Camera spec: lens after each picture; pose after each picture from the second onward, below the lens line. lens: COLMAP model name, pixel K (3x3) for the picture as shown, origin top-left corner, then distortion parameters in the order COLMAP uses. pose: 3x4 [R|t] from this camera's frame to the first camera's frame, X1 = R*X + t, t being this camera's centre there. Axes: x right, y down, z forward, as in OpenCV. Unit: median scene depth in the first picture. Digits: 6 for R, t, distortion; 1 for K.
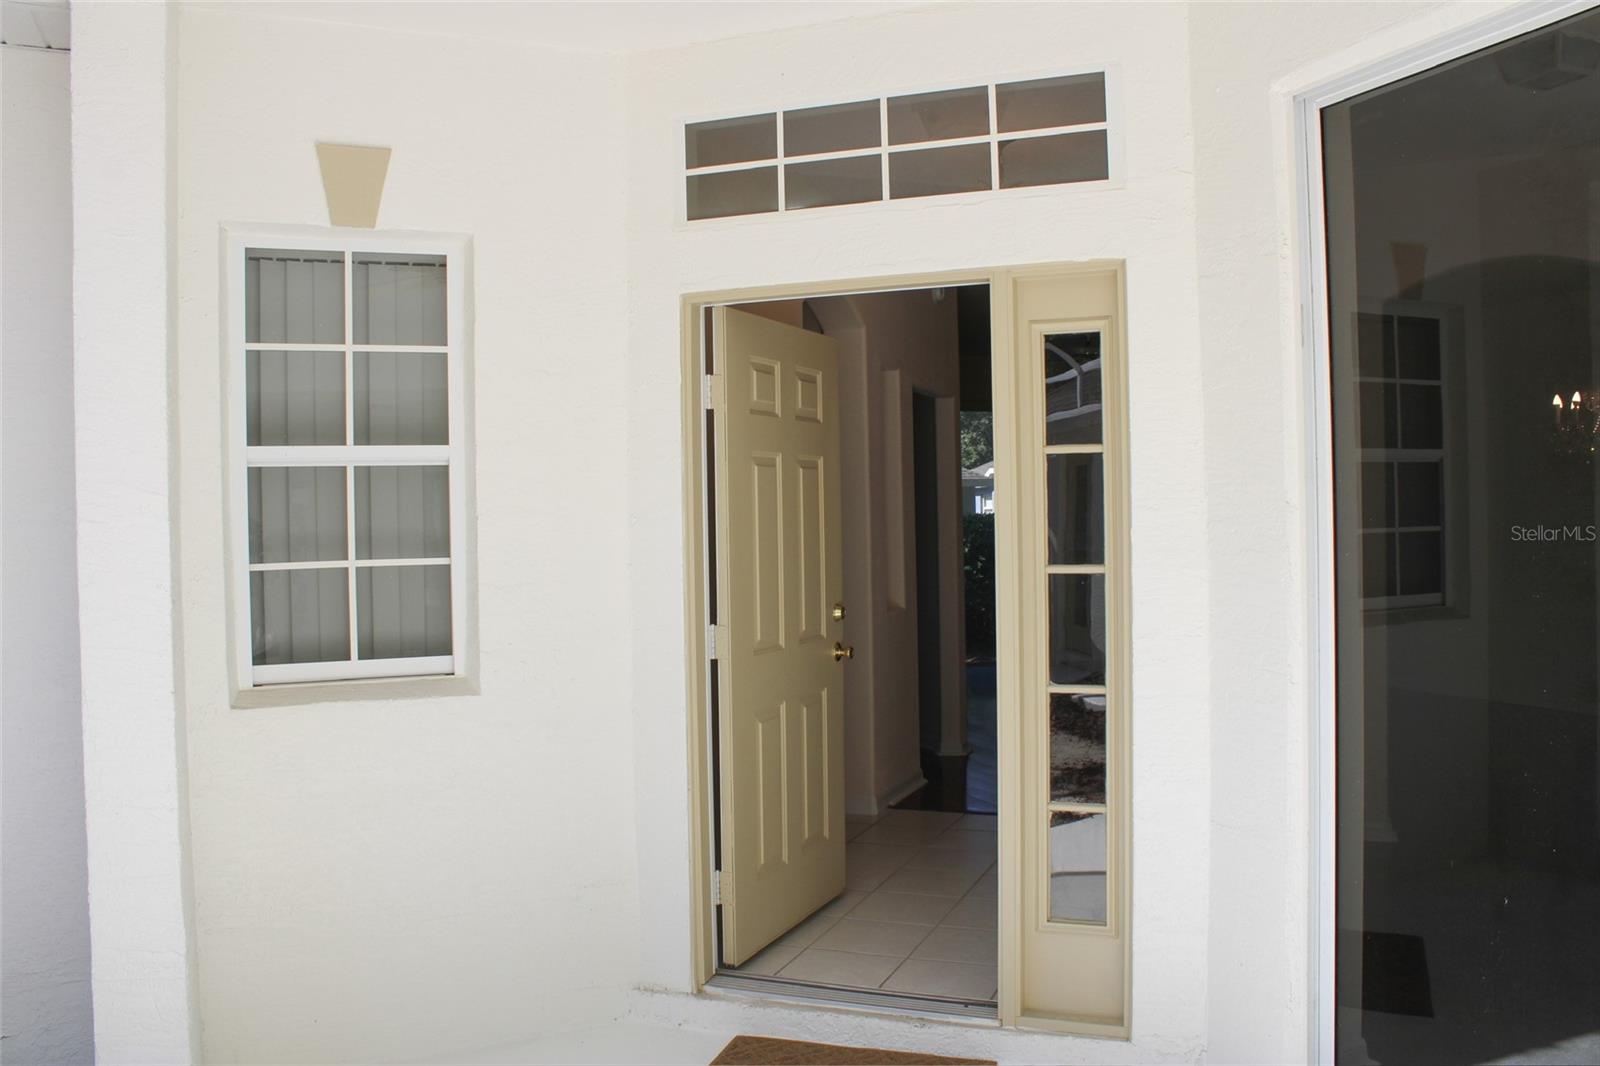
lens RADIAL K [[1373.0, 0, 793.8], [0, 1373.0, 508.7], [0, 0, 1]] dist [-0.116455, 0.021350]
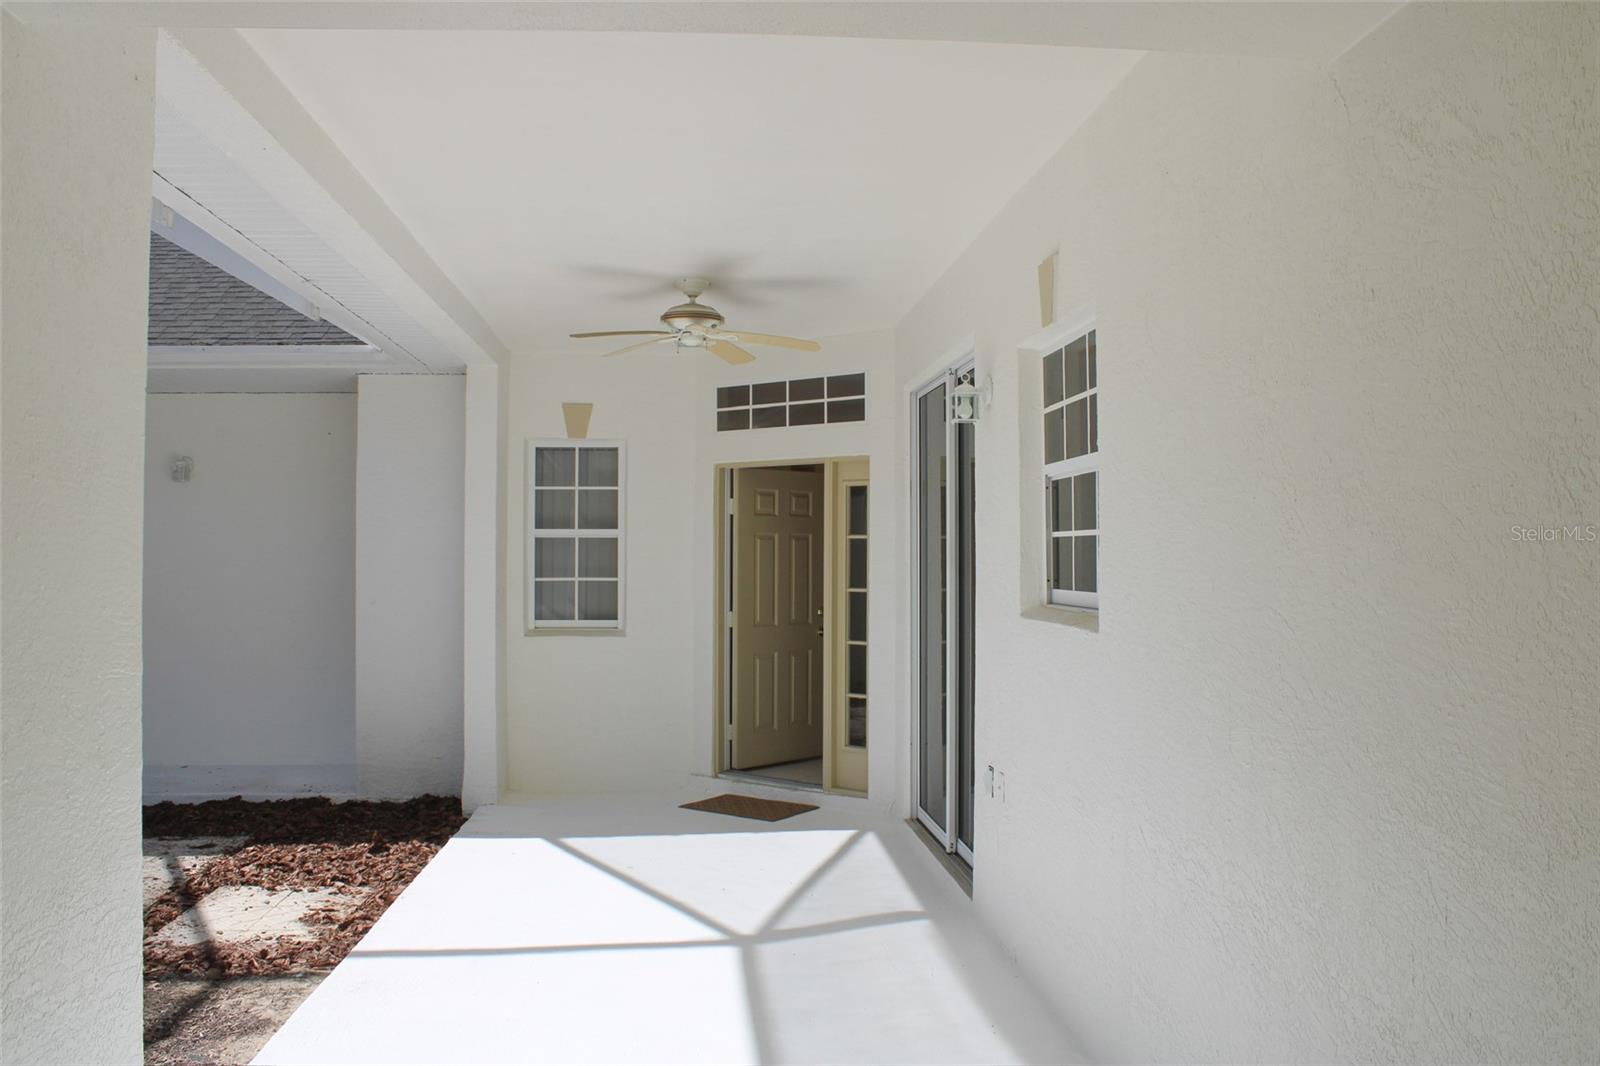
lens RADIAL K [[1373.0, 0, 806.2], [0, 1373.0, 520.1], [0, 0, 1]] dist [-0.116455, 0.021350]
pose [[0.946742, 0.014363, -0.321672, 0.824073], [-0.021251, 0.999614, -0.017911, -0.028042], [0.321291, 0.023793, 0.946682, -1.139658]]
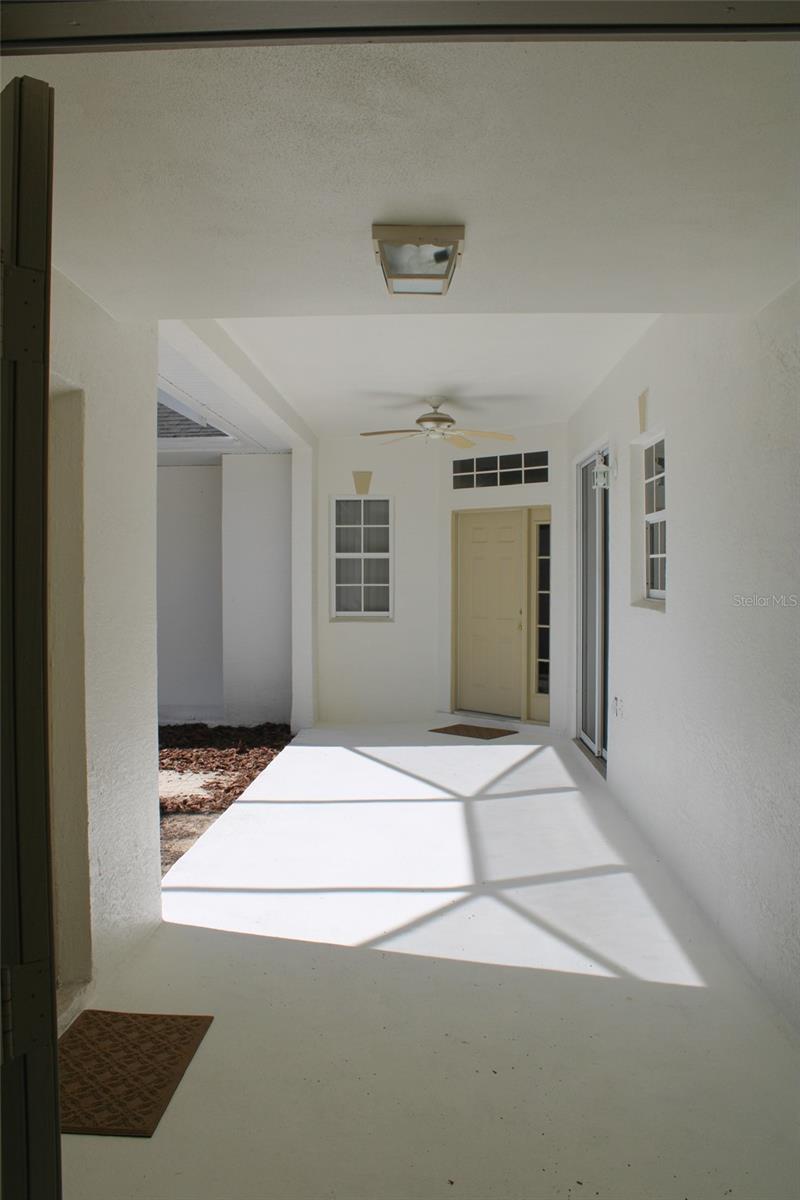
lens RADIAL K [[1029.7, 0, 403.0], [0, 1029.7, 590.8], [0, 0, 1]] dist [-0.116455, 0.021350]
pose [[0.901824, 0.030241, -0.431044, 0.976705], [-0.019485, 0.999379, 0.029347, -0.027921], [0.431664, -0.018066, 0.901854, -1.468482]]
